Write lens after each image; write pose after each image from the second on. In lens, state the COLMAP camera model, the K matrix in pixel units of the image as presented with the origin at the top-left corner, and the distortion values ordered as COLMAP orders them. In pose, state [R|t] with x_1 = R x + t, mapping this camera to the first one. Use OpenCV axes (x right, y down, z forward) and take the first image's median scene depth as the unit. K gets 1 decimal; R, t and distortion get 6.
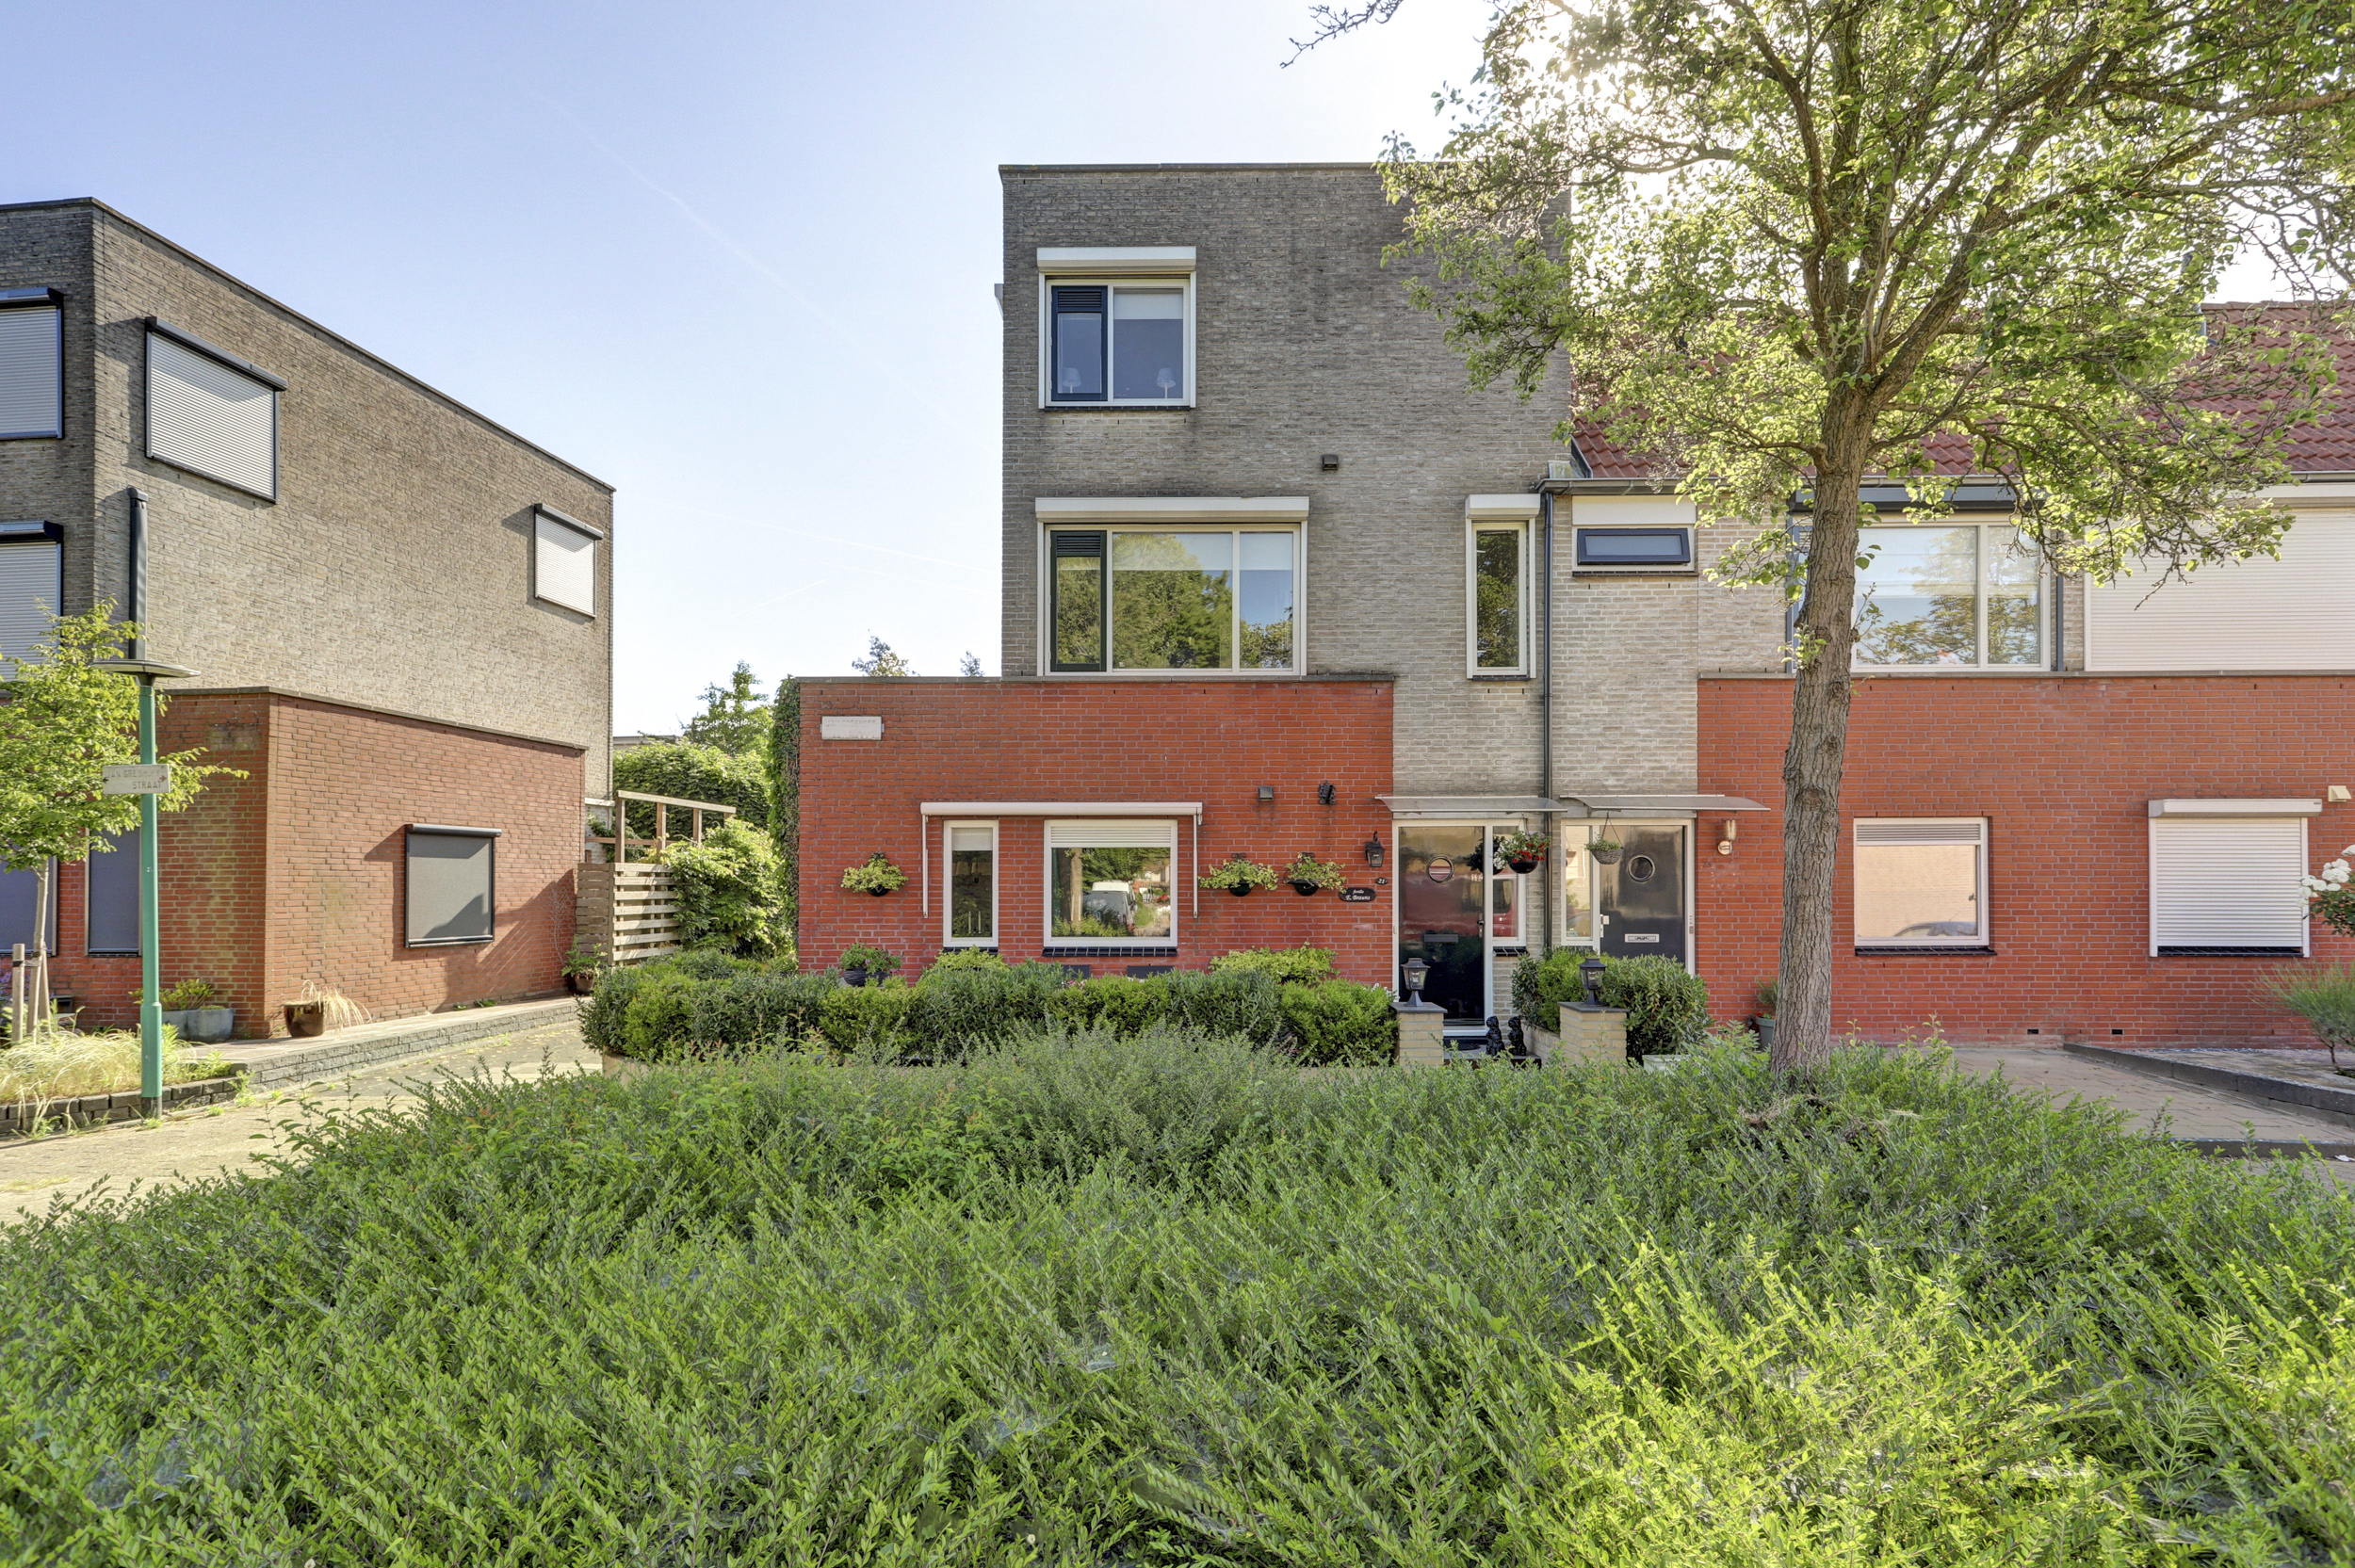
lens RADIAL K [[1150.3, 0, 1184.3], [0, 1150.3, 879.3], [0, 0, 1]] dist [0.003469, 0.000168]
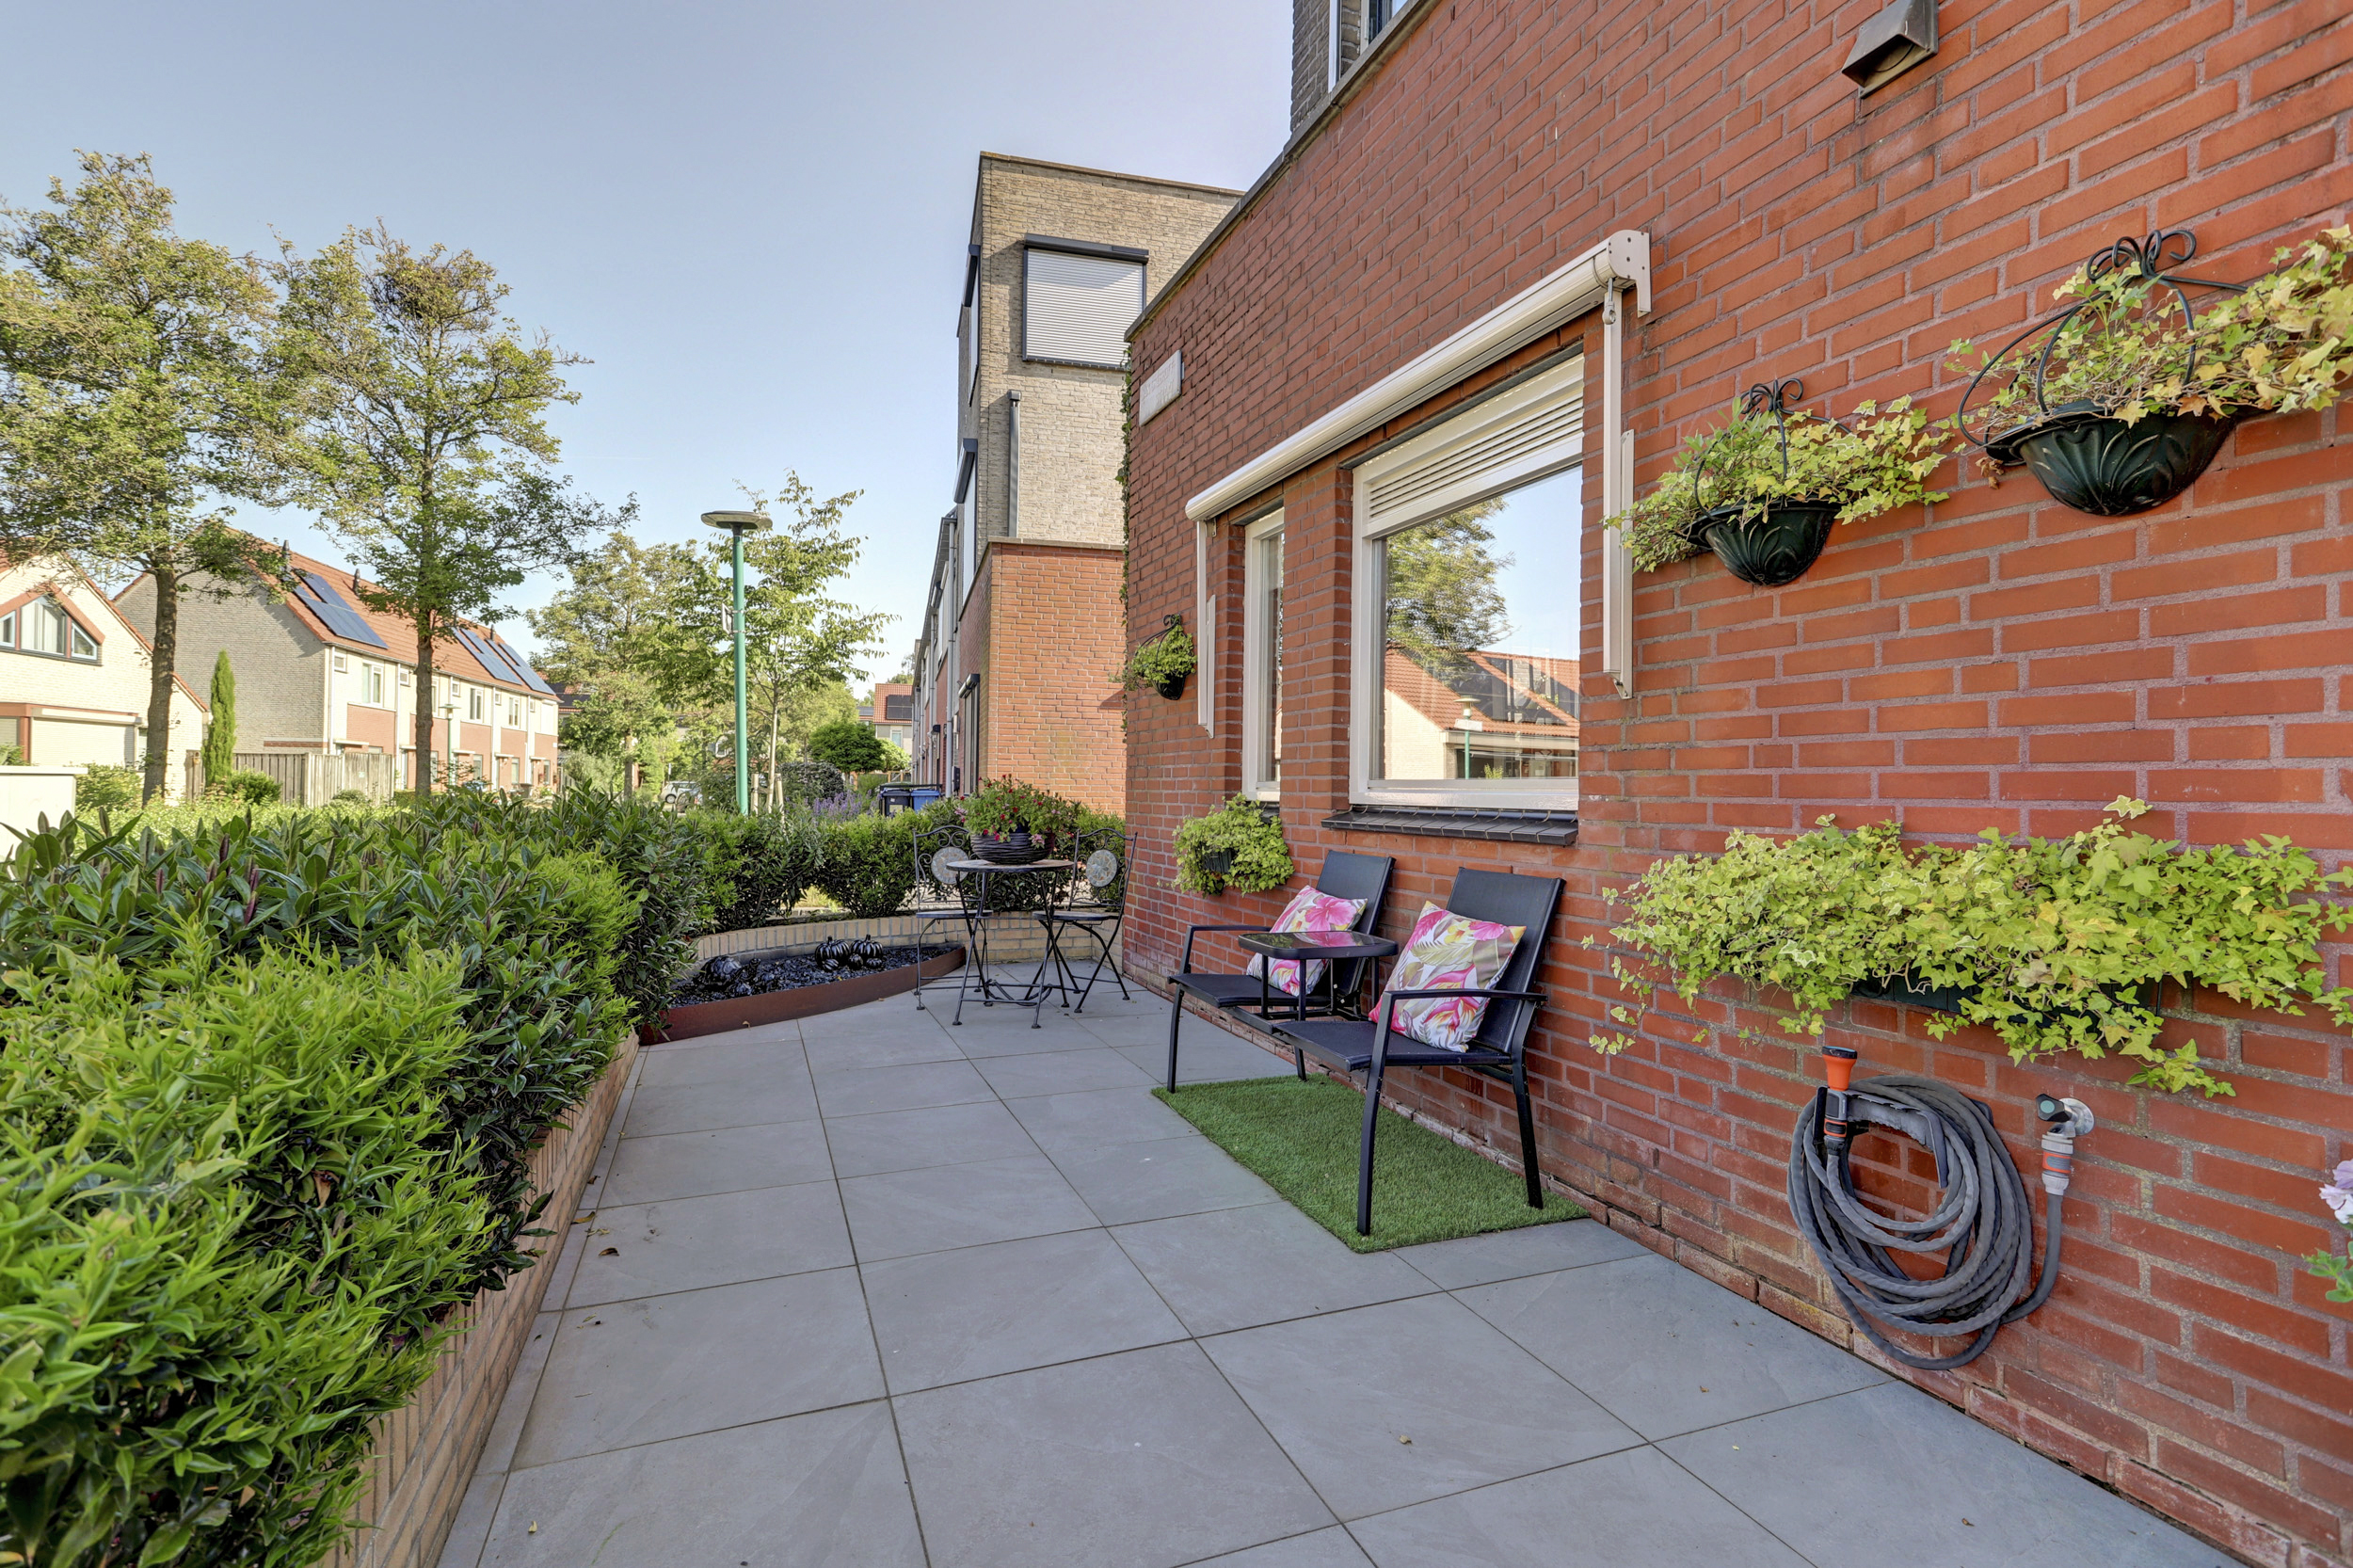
lens RADIAL K [[1128.0, 0, 1179.3], [0, 1128.0, 776.5], [0, 0, 1]] dist [0.005418, 0.009371]
pose [[0.378941, -0.004430, -0.925410, 0.178510], [-0.001043, 0.999986, -0.005215, 0.045794], [0.925420, 0.002942, 0.378931, 0.718993]]
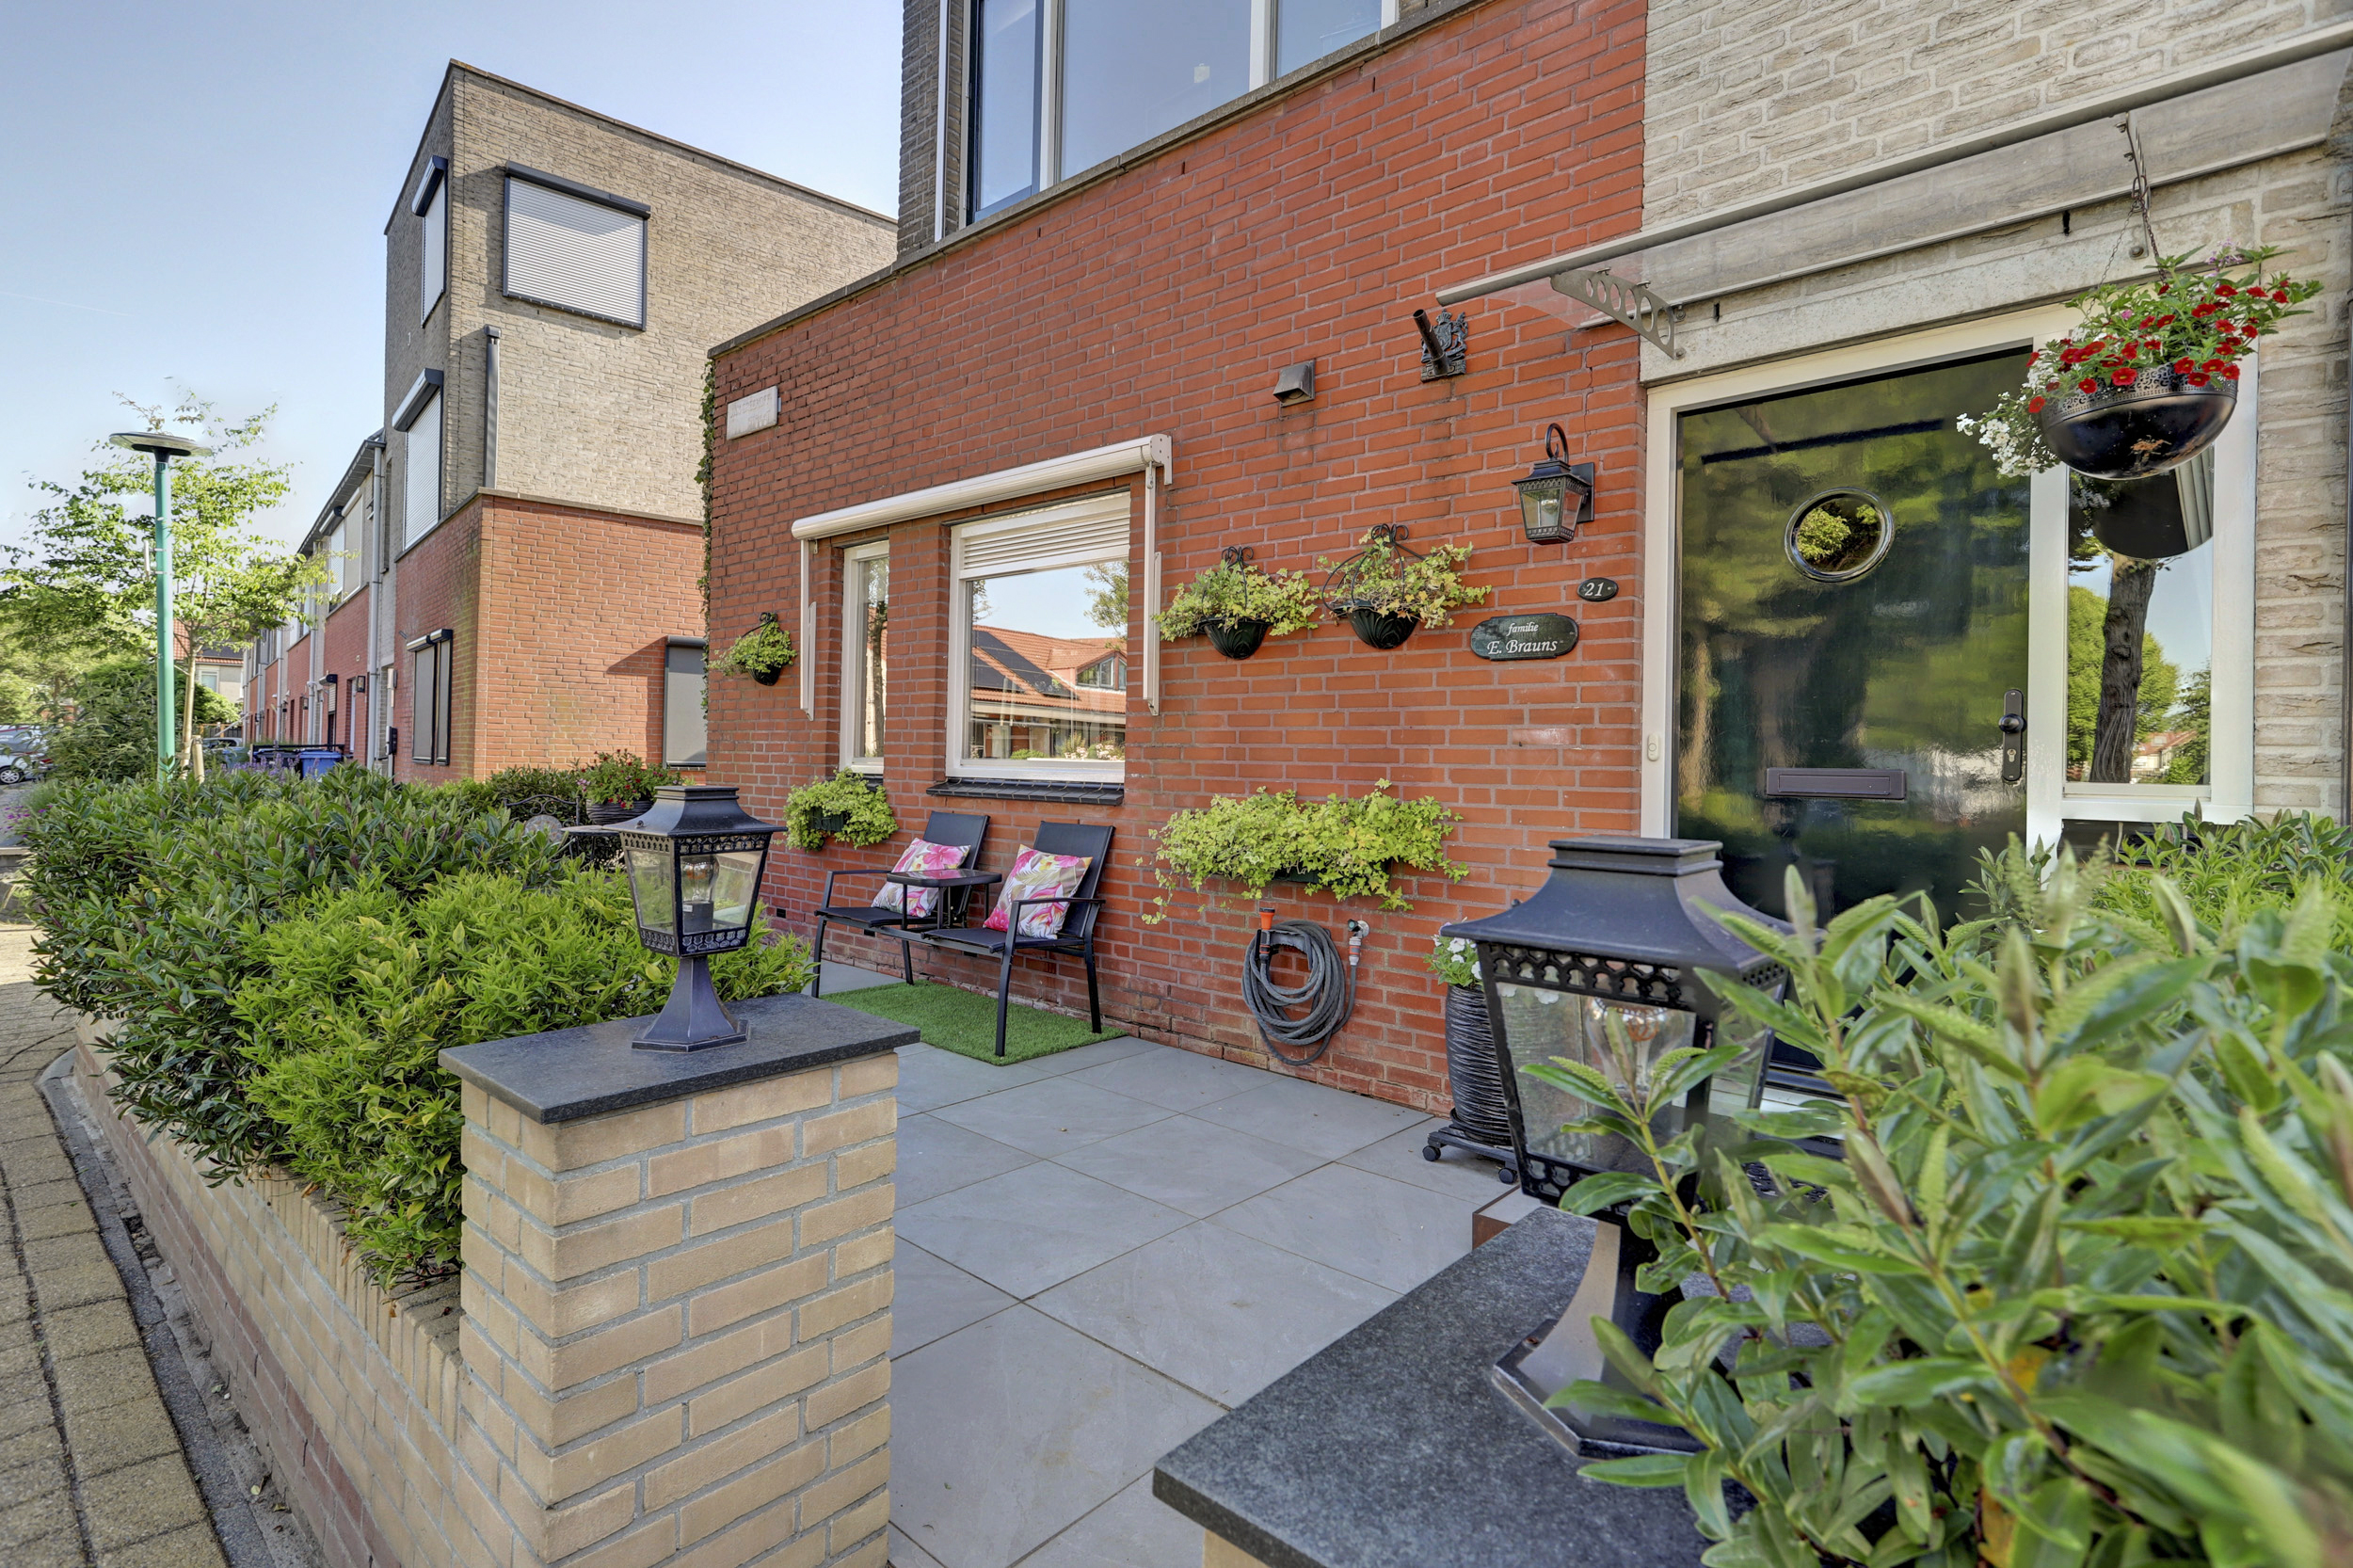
lens RADIAL K [[1134.7, 0, 1180.3], [0, 1134.7, 753.5], [0, 0, 1]] dist [0.001477, 0.000241]
pose [[0.759242, 0.012274, -0.650693, 0.251365], [-0.011493, 0.999919, 0.005451, 0.039480], [0.650707, 0.003339, 0.759321, 0.611255]]
